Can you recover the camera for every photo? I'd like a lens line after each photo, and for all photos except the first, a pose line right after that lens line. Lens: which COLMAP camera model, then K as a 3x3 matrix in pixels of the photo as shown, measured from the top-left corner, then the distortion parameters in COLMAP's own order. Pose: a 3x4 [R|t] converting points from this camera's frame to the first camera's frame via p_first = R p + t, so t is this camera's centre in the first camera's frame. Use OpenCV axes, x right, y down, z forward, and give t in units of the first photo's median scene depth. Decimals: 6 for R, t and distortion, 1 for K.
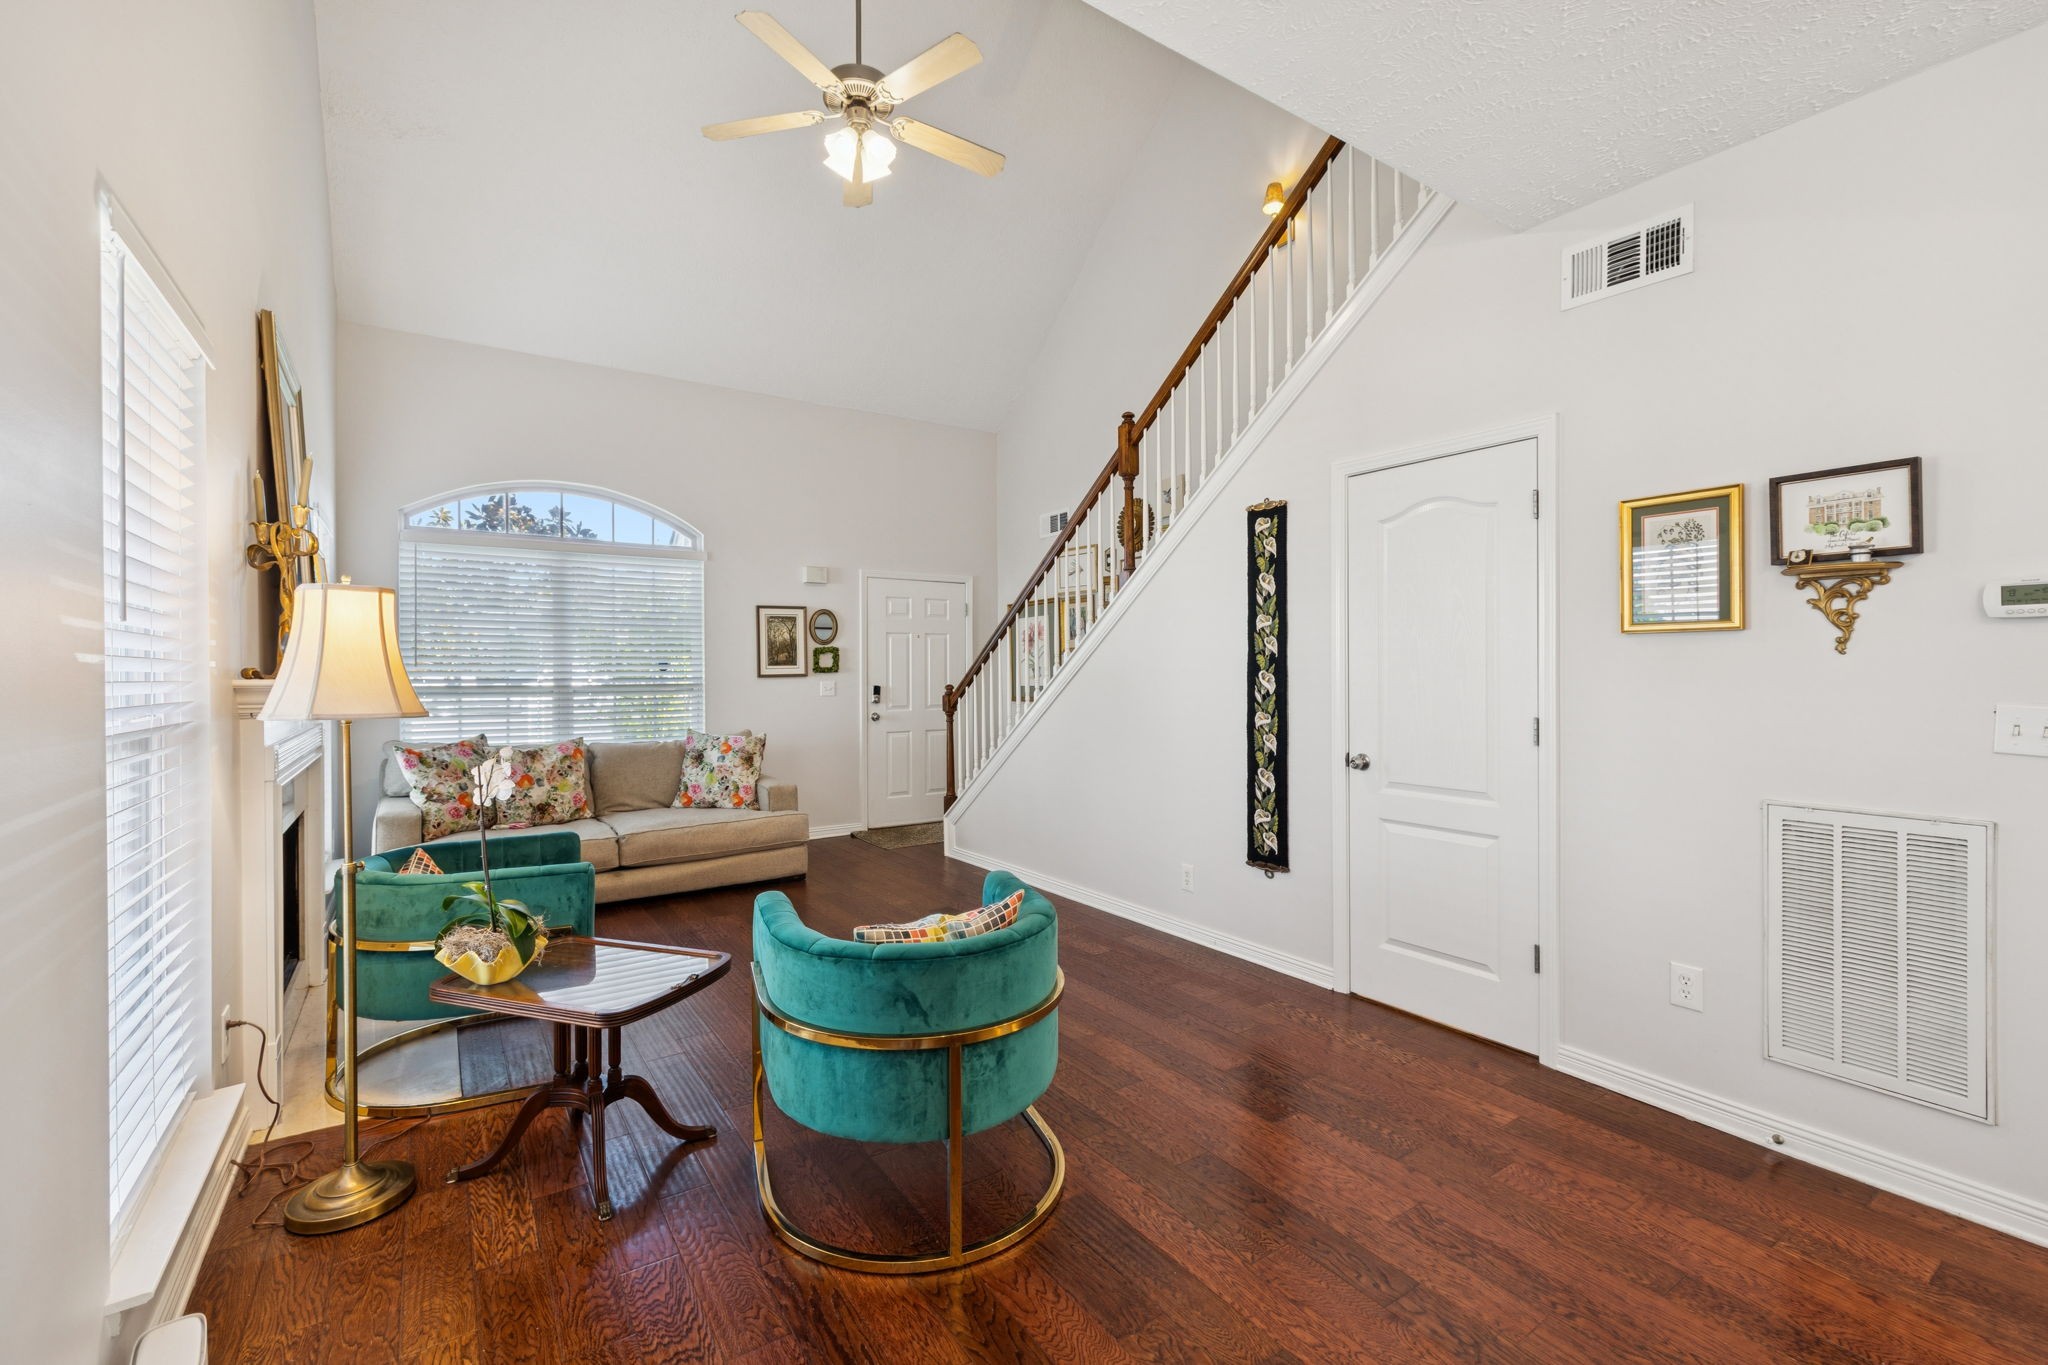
lens RADIAL K [[873.2, 0, 1011.7], [0, 873.2, 672.3], [0, 0, 1]] dist [0.000992, -0.000023]
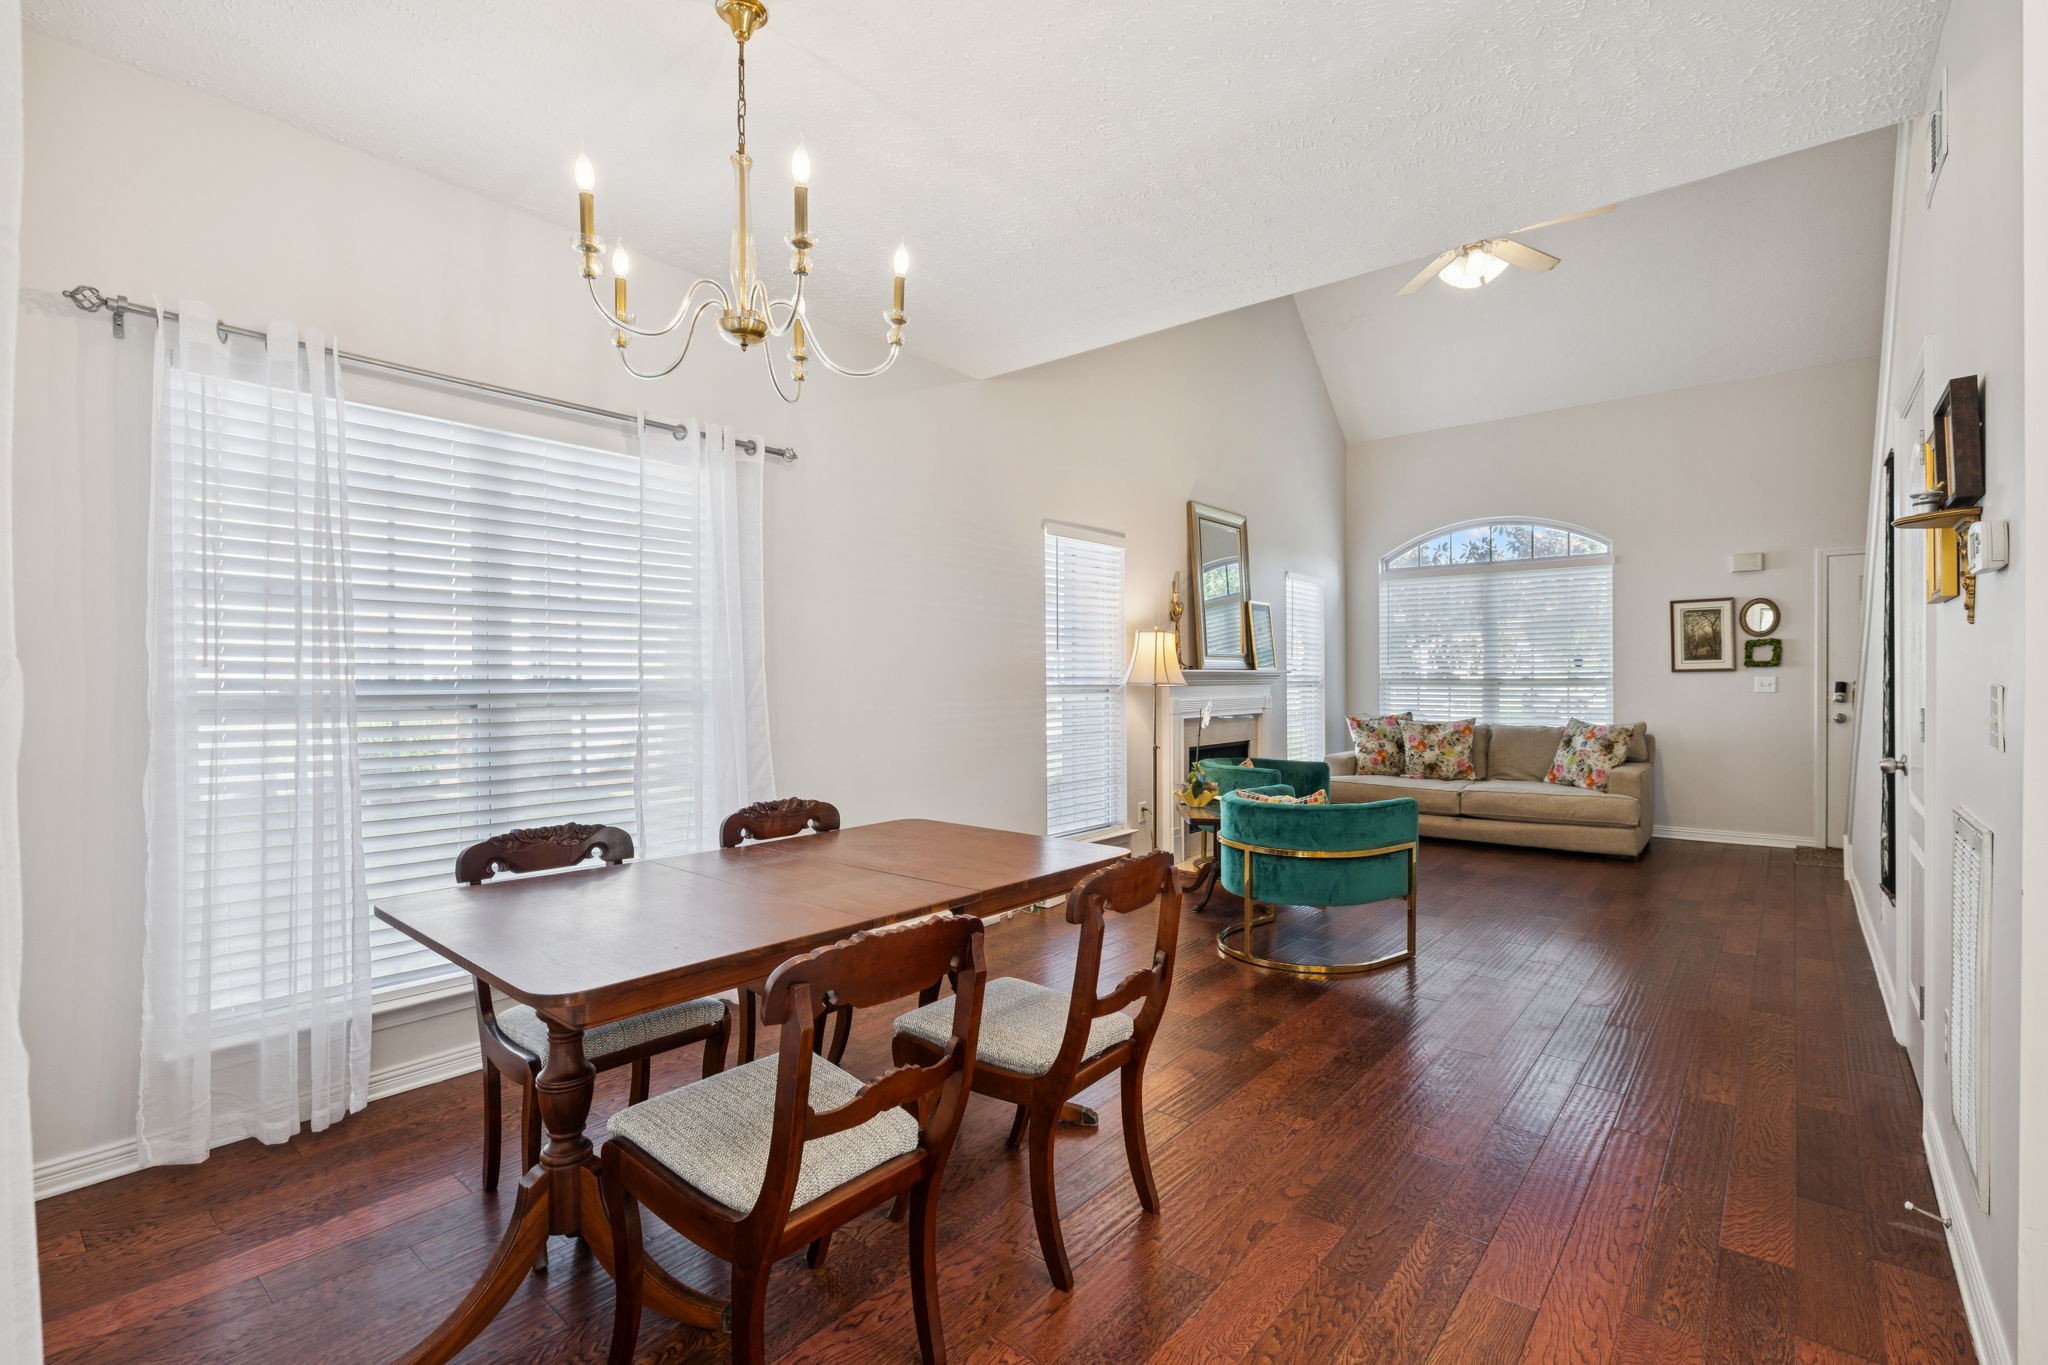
lens RADIAL K [[924.6, 0, 1027.0], [0, 924.6, 684.3], [0, 0, 1]] dist [-0.003245, 0.000282]
pose [[0.285496, 0.007297, -0.958352, 0.520190], [0.001654, 0.999966, 0.008106, 0.009949], [0.958378, -0.003899, 0.285474, -0.021024]]
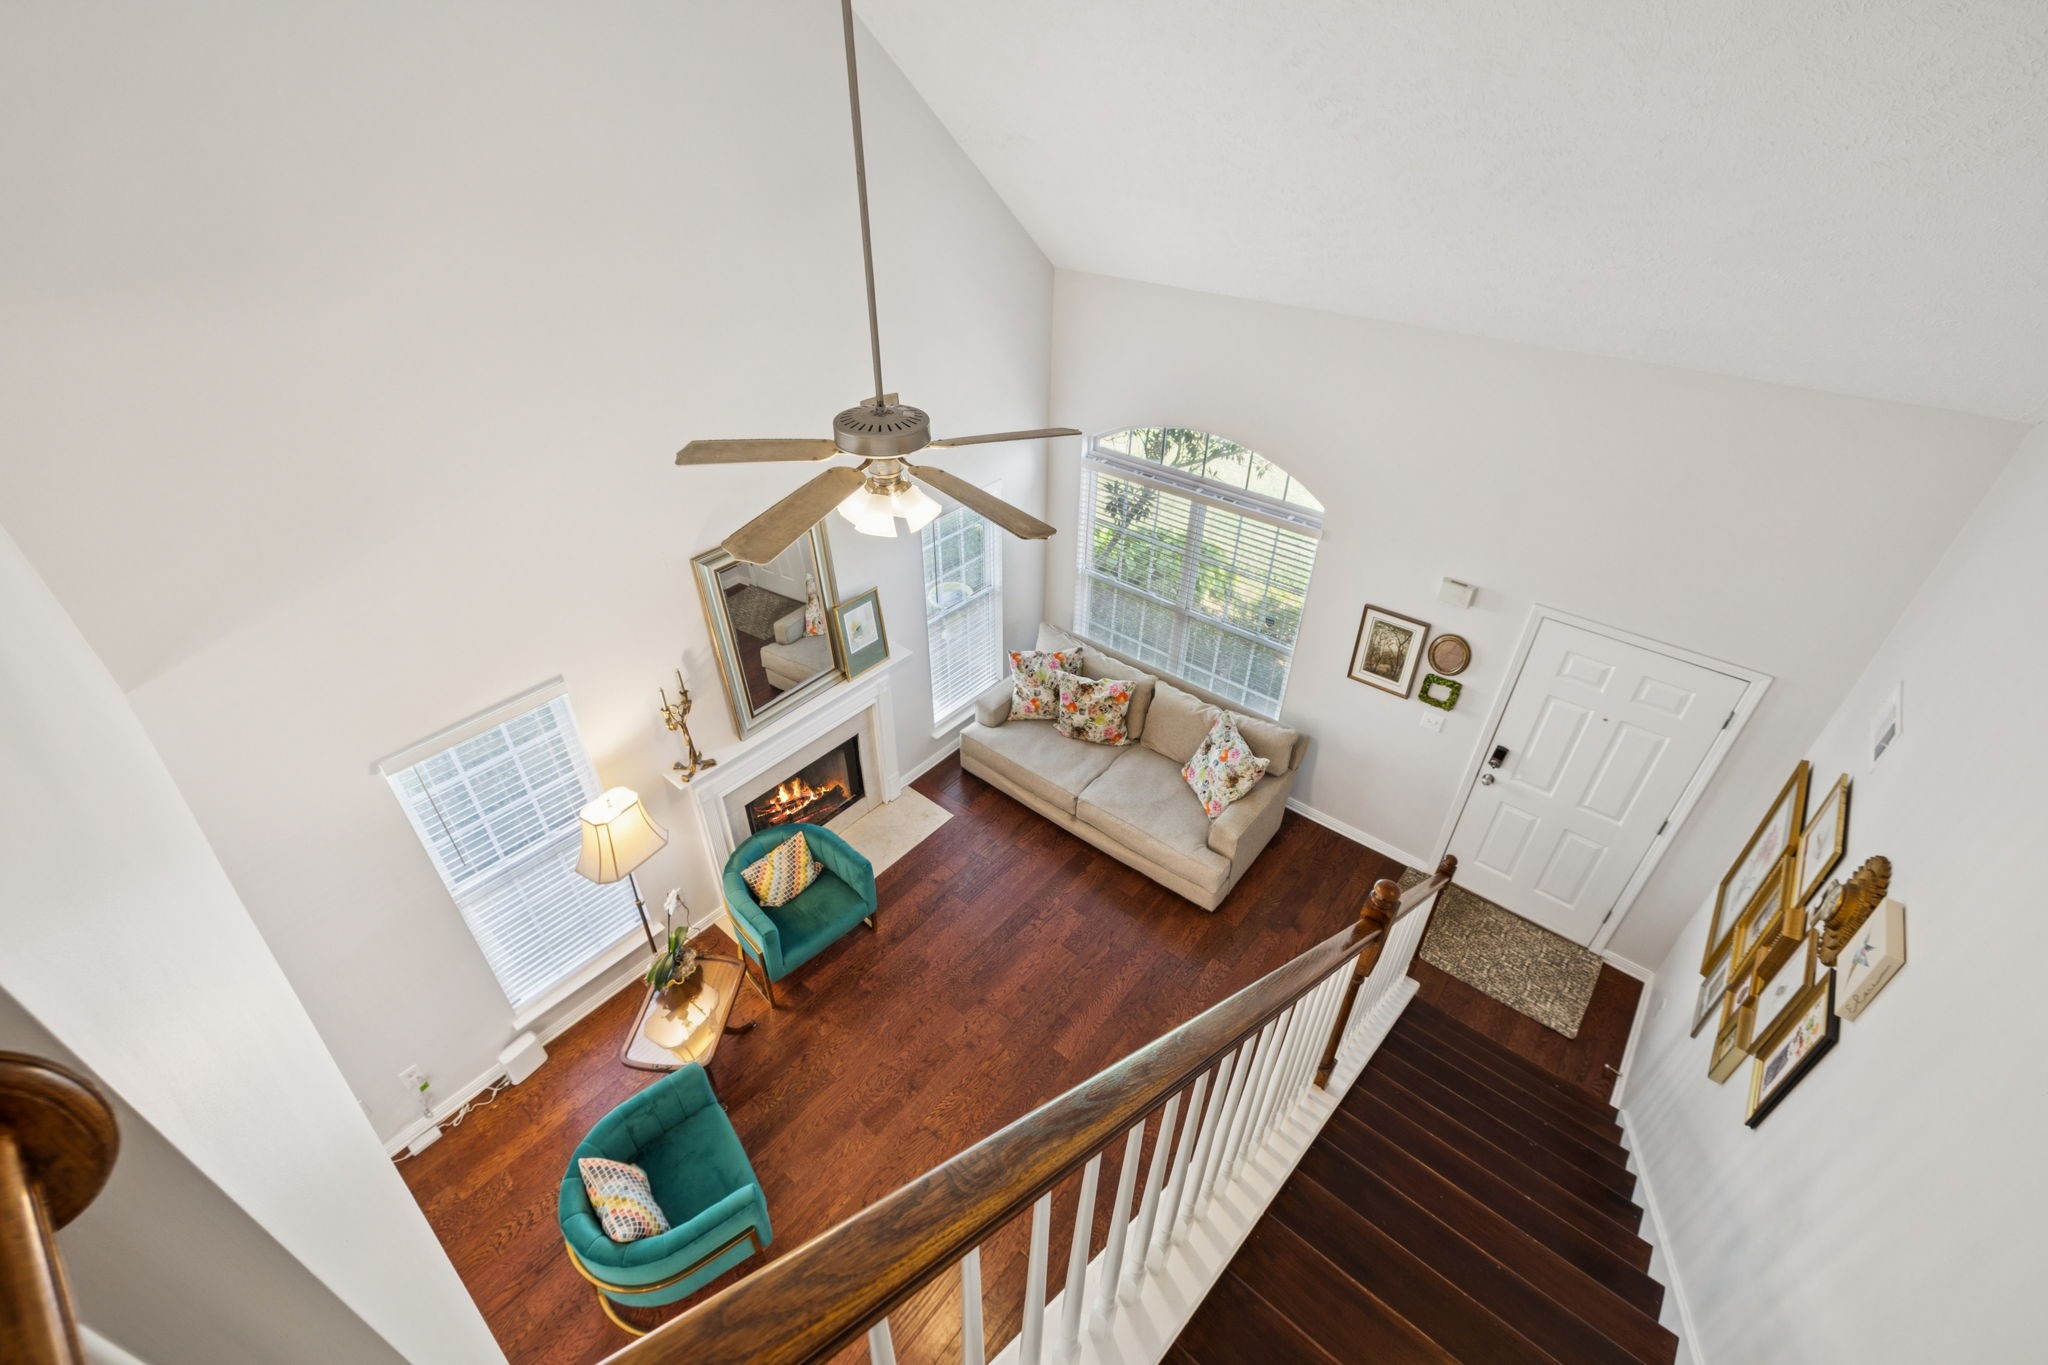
lens RADIAL K [[873.2, 0, 1011.7], [0, 873.2, 672.3], [0, 0, 1]] dist [0.000992, -0.000023]
pose [[0.278923, 0.558313, -0.781337, 0.286823], [-0.006836, 0.814761, 0.579756, -0.493696], [0.960289, -0.156366, 0.231073, 0.483513]]
